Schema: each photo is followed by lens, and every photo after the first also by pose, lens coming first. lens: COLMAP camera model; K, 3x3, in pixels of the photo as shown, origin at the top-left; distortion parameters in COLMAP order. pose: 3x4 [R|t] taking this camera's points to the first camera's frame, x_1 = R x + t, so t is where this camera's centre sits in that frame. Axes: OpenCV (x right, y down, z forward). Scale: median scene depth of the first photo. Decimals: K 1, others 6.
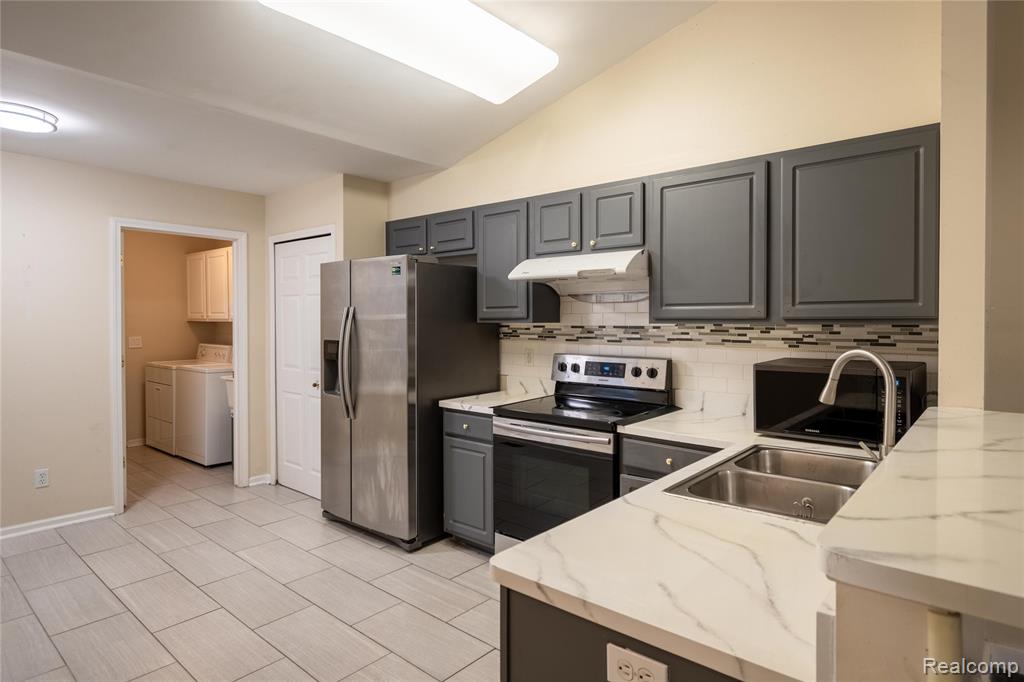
lens RADIAL K [[579.8, 0, 500.9], [0, 579.8, 324.7], [0, 0, 1]] dist [0.004666, -0.001051]
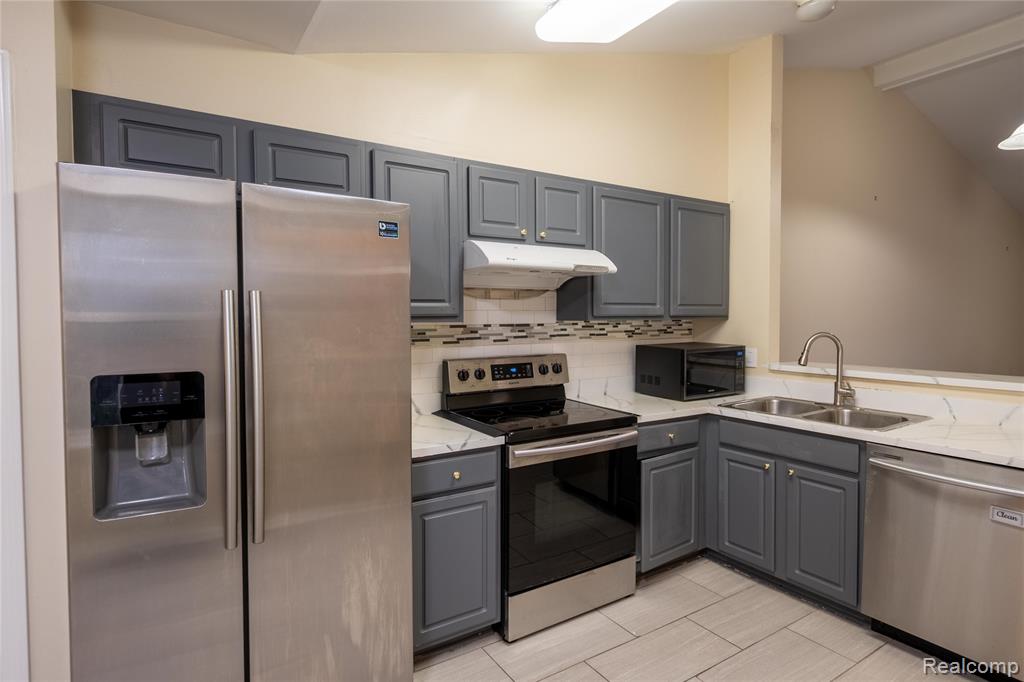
lens RADIAL K [[552.3, 0, 513.6], [0, 552.3, 334.0], [0, 0, 1]] dist [0.002972, -0.000936]
pose [[0.265689, -0.033285, 0.963484, -0.670111], [0.011644, 0.999442, 0.031316, -0.009899], [-0.963988, 0.002899, 0.265929, 0.769601]]
